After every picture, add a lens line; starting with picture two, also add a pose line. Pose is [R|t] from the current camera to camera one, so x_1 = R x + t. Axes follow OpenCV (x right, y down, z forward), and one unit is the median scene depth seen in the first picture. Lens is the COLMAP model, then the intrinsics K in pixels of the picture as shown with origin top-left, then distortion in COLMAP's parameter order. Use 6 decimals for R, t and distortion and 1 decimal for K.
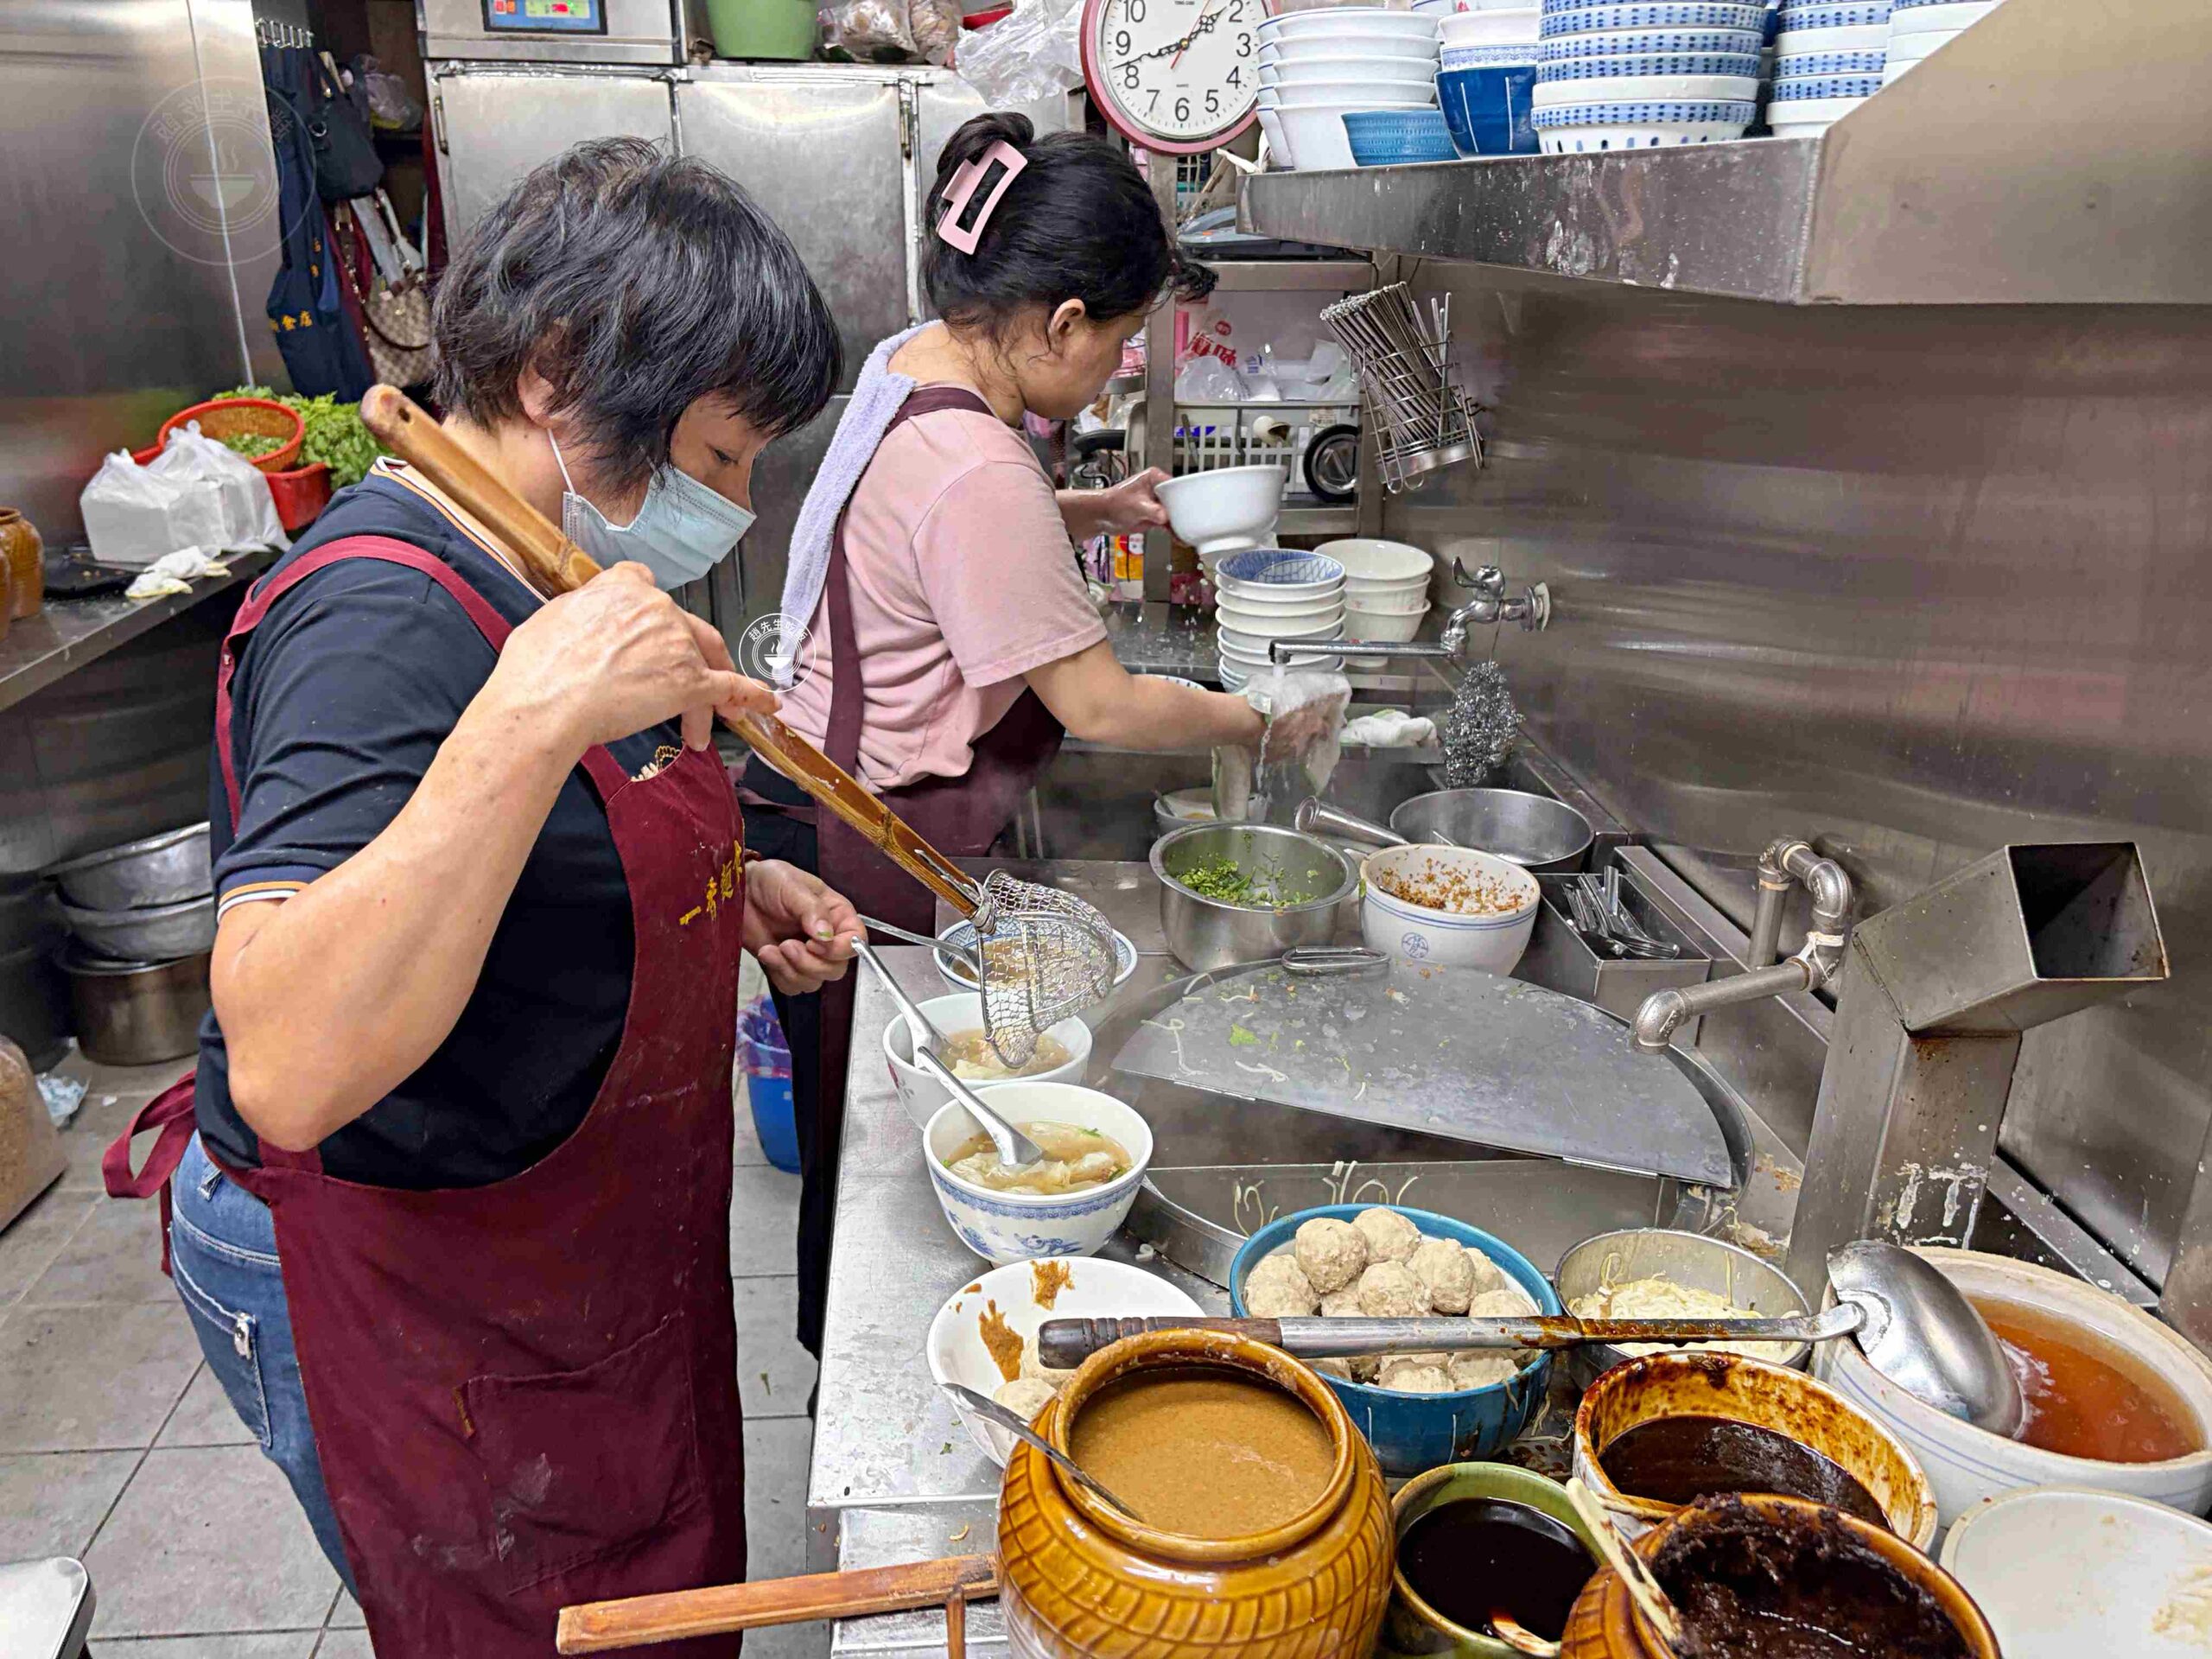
lens RADIAL K [[1688.1, 0, 1106.0], [0, 1688.1, 829.5], [0, 0, 1]] dist [0.050692, -0.067392]
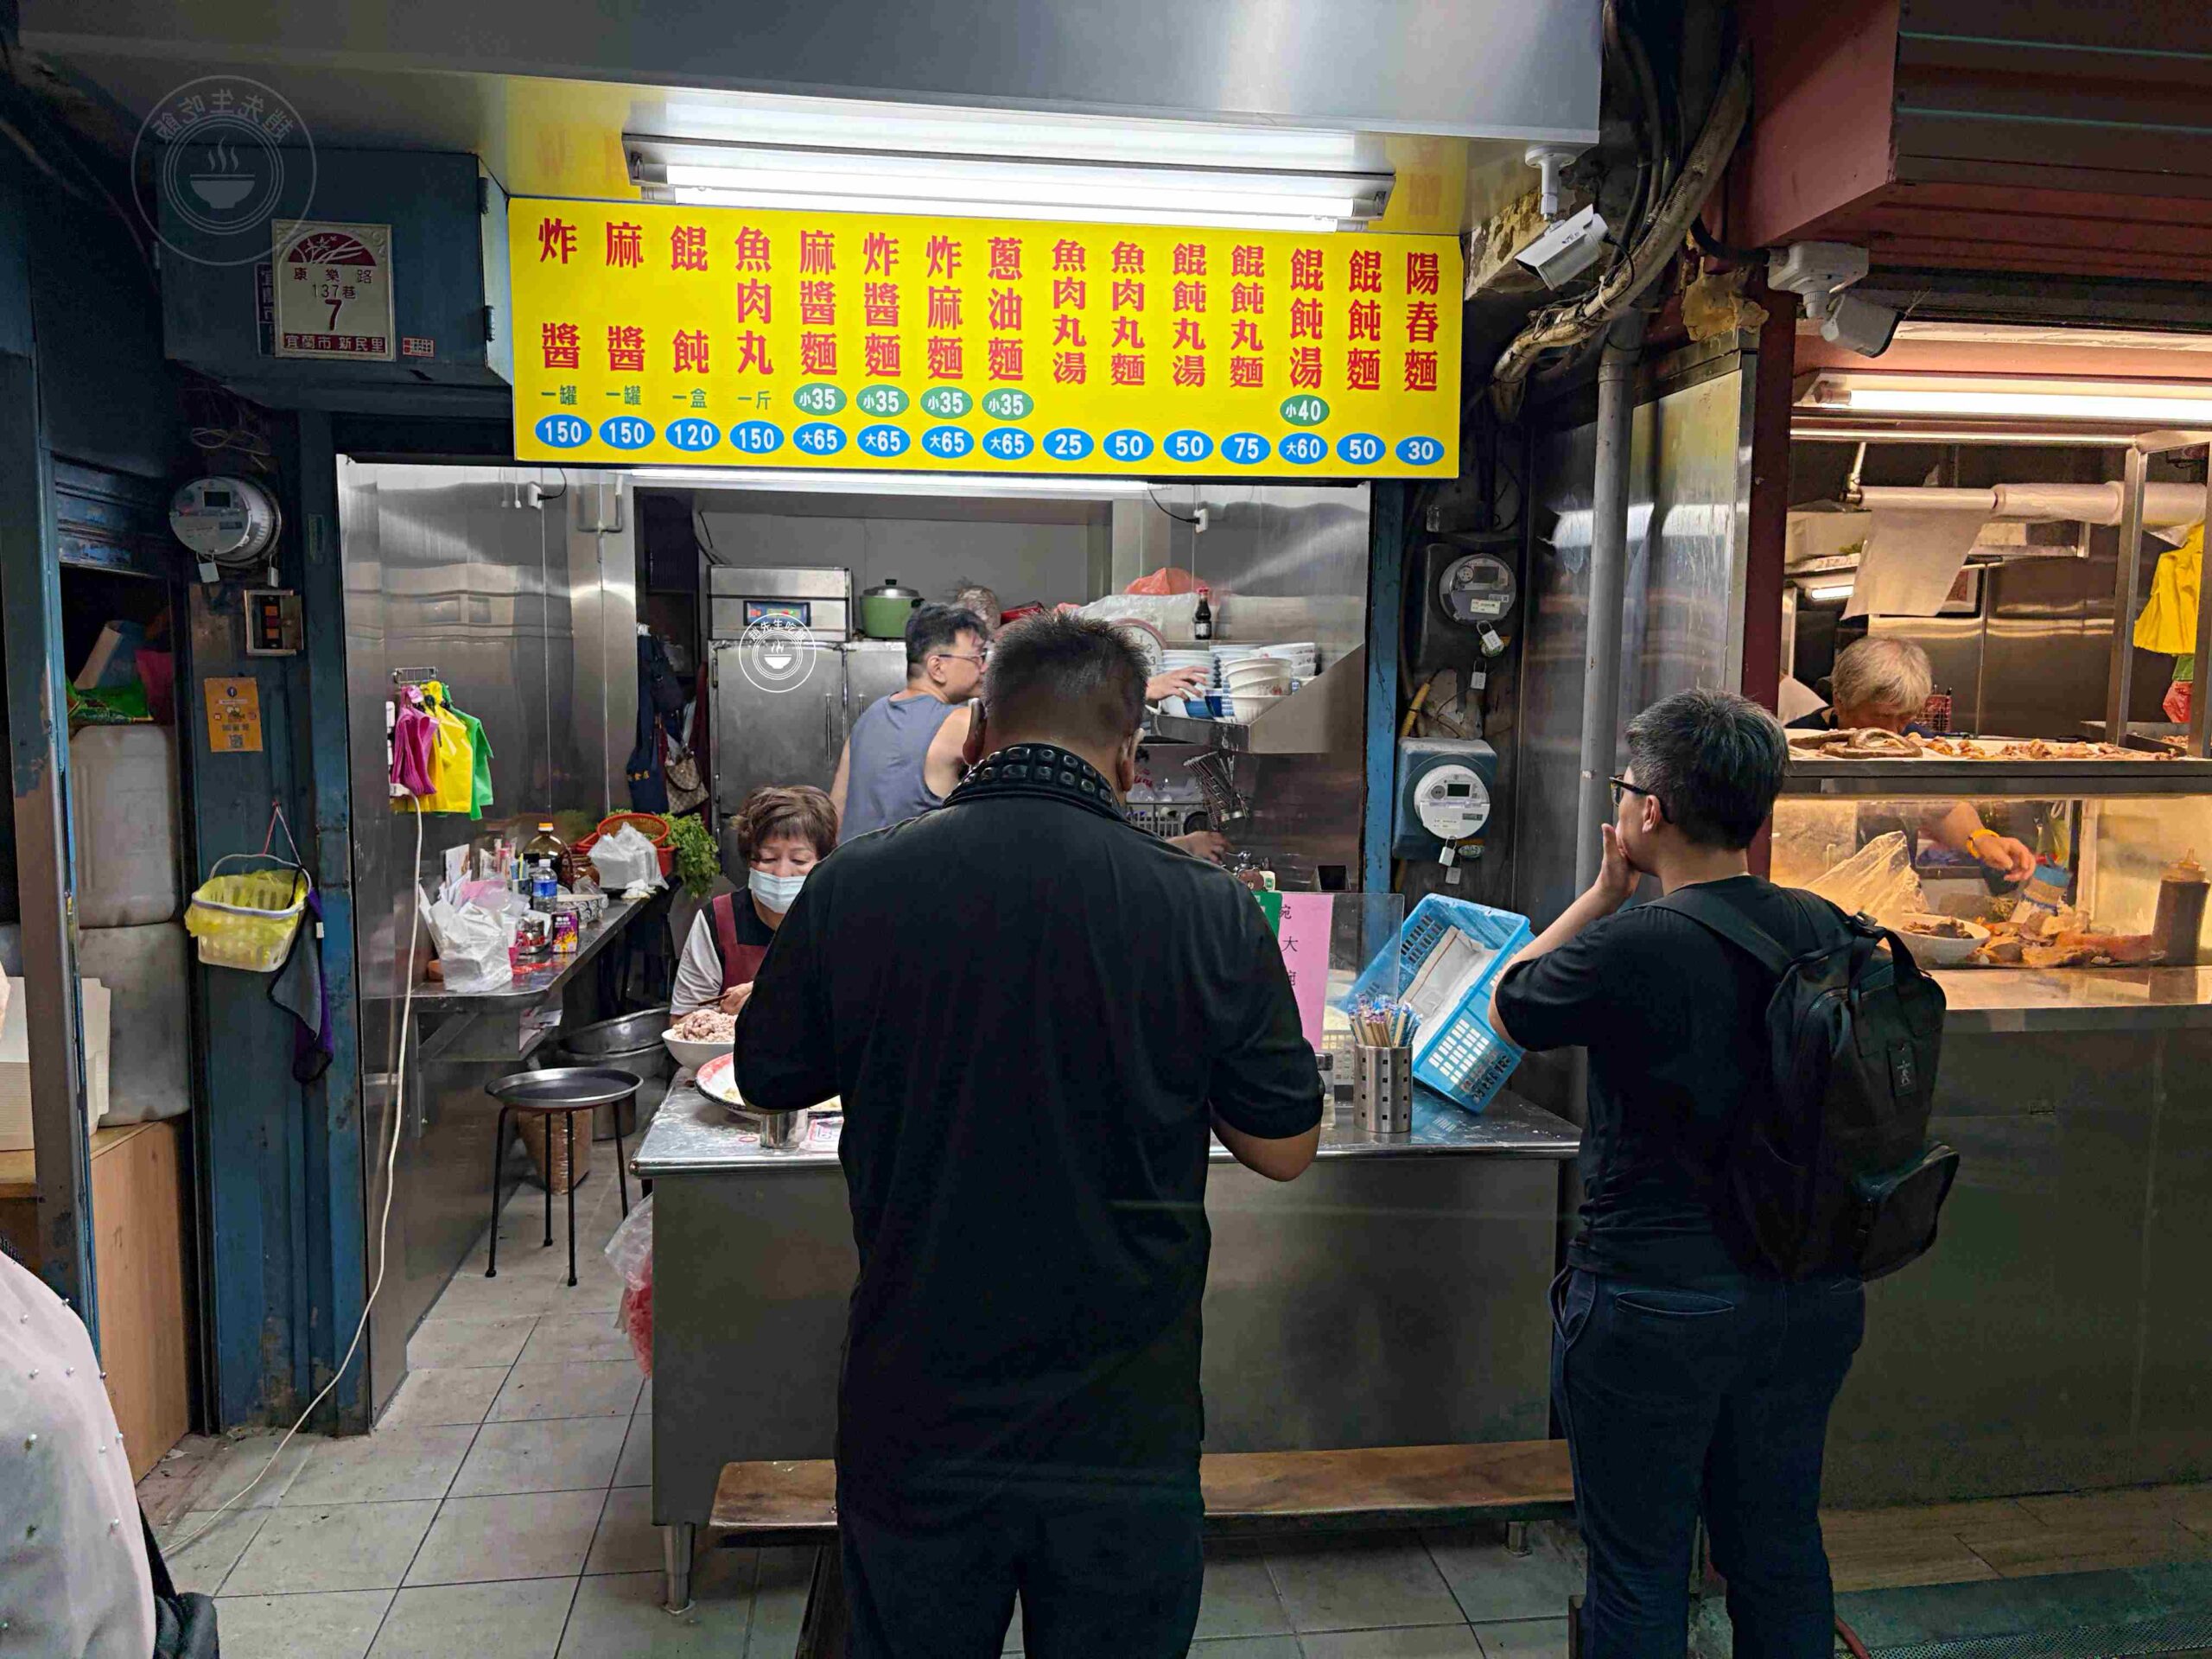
lens RADIAL K [[1688.1, 0, 1106.0], [0, 1688.1, 829.5], [0, 0, 1]] dist [0.050692, -0.067392]
pose [[0.999227, -0.005970, 0.038862, -0.075221], [0.016052, 0.964223, -0.264607, 0.385926], [-0.035892, 0.265026, 0.963573, -1.182394]]
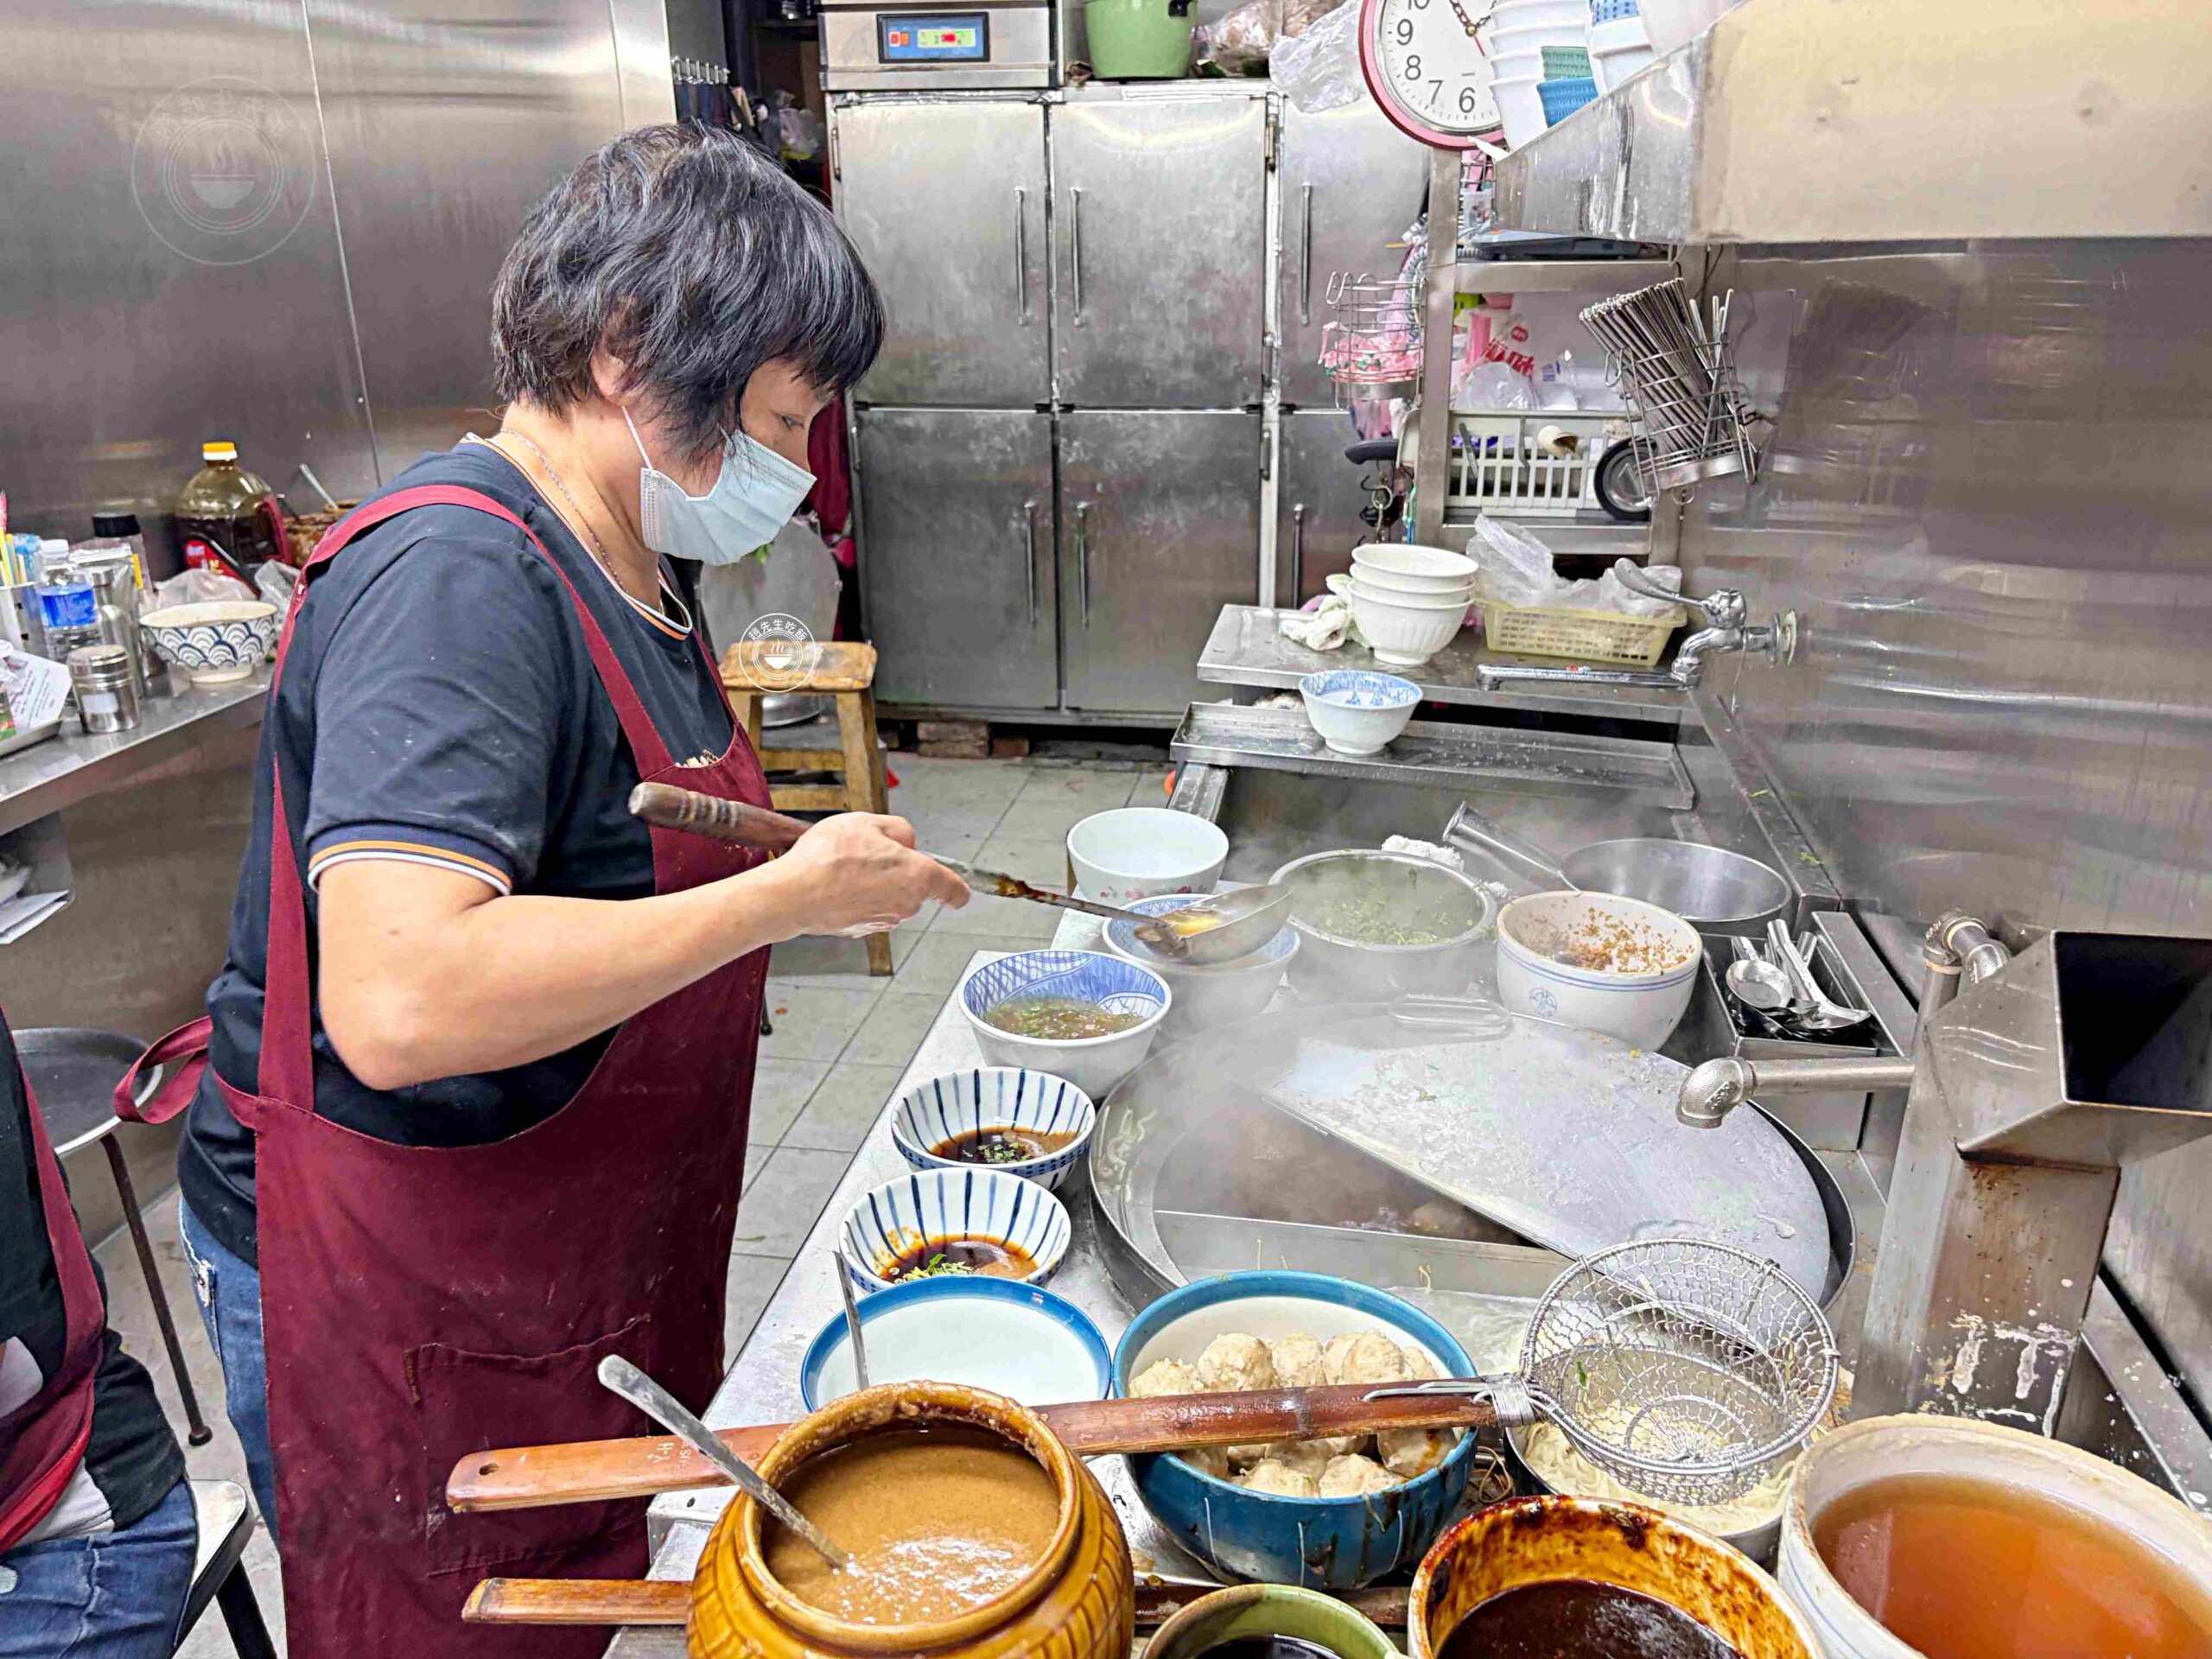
lens RADIAL K [[1688.1, 0, 1106.0], [0, 1688.1, 829.5], [0, 0, 1]] dist [0.050692, -0.067392]
pose [[0.967188, 0.066652, -0.245162, 0.101180], [-0.069760, 0.997556, -0.004006, -0.001731], [0.244296, 0.020977, 0.969474, 0.039510]]
